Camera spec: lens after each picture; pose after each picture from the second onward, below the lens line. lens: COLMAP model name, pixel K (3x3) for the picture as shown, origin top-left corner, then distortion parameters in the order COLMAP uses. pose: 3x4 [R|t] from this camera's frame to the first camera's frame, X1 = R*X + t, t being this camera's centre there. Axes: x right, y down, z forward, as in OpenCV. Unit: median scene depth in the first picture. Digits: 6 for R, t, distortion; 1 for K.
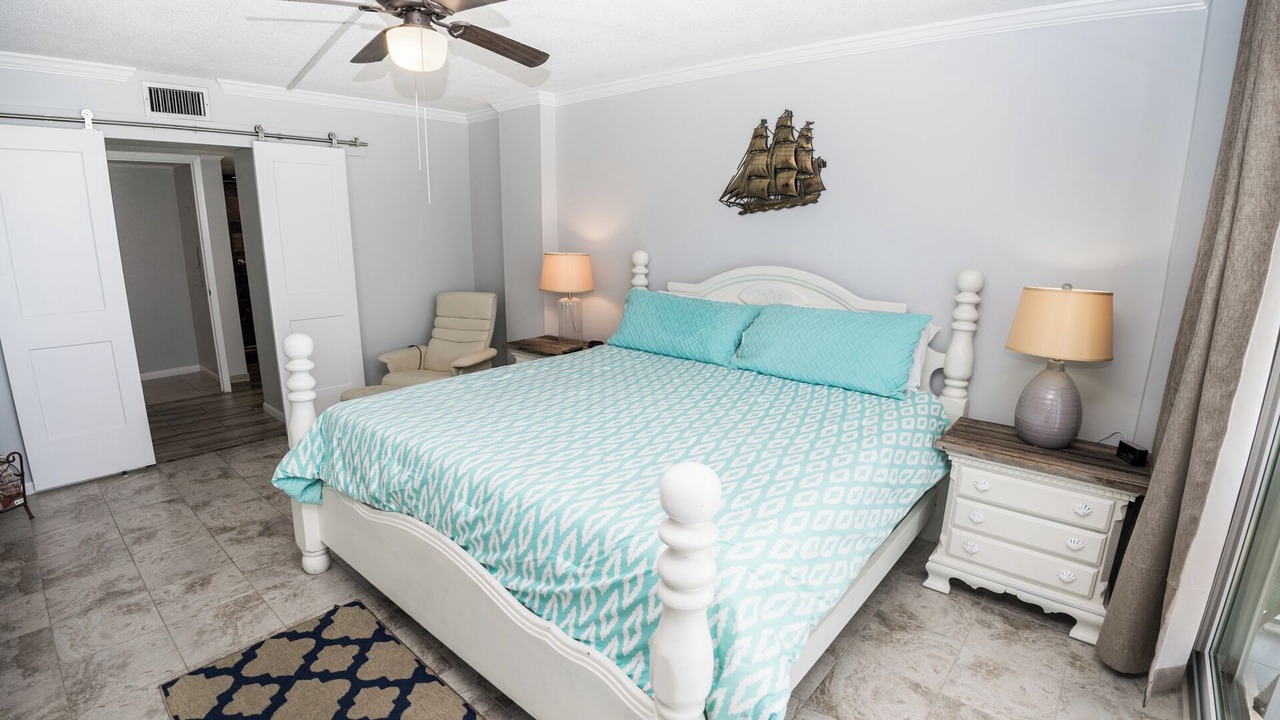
lens RADIAL K [[596.0, 0, 616.3], [0, 596.0, 360.3], [0, 0, 1]] dist [-0.063688, 0.005536]
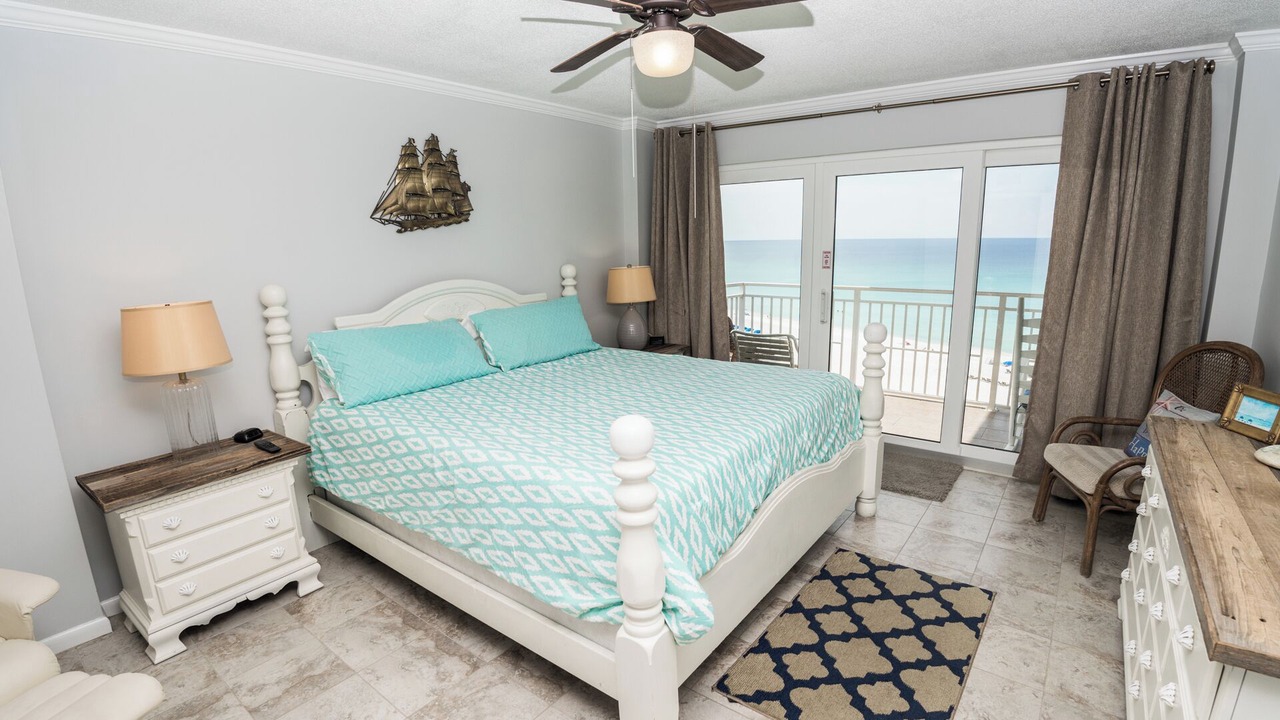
lens RADIAL K [[595.6, 0, 641.7], [0, 595.6, 372.1], [0, 0, 1]] dist [-0.066143, 0.005441]
pose [[-0.079924, -0.229242, 0.970082, -0.851245], [0.235735, 0.941243, 0.241849, -0.182613], [-0.968525, 0.248012, -0.021188, 0.743832]]
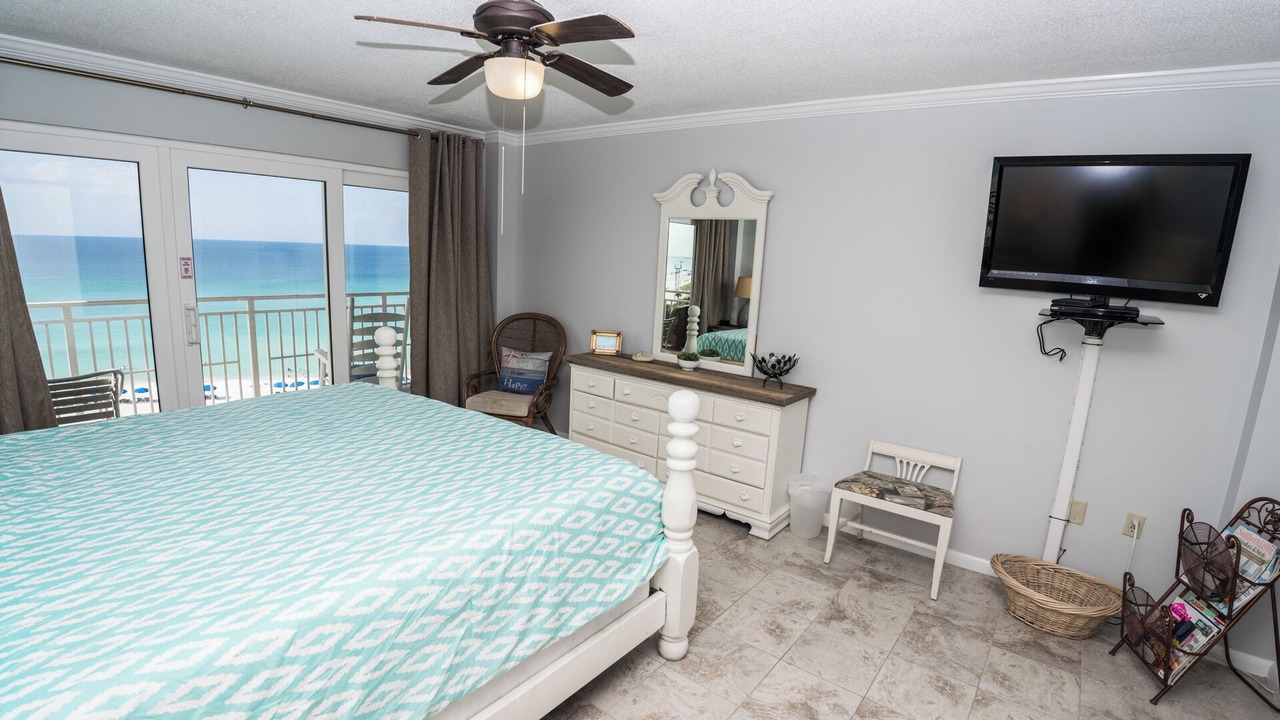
lens RADIAL K [[595.6, 0, 641.7], [0, 595.6, 372.1], [0, 0, 1]] dist [-0.066143, 0.005441]
pose [[-0.995091, -0.048747, -0.086124, -0.302056], [-0.079272, 0.913599, 0.398814, -0.309048], [0.059242, 0.403684, -0.912978, 1.326504]]
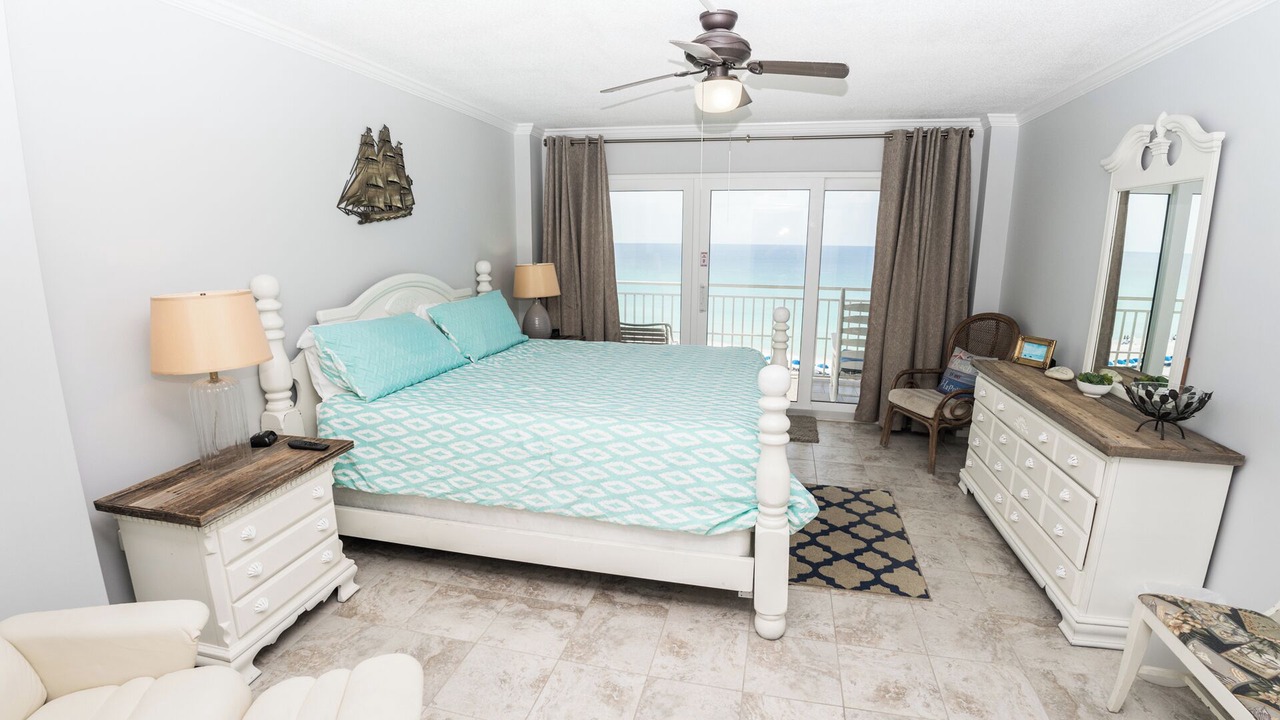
lens RADIAL K [[595.6, 0, 641.7], [0, 595.6, 372.1], [0, 0, 1]] dist [-0.066143, 0.005441]
pose [[-0.483898, -0.206331, 0.850453, -0.886882], [0.175578, 0.929158, 0.325328, -0.268249], [-0.857330, 0.306746, -0.413390, 1.145573]]
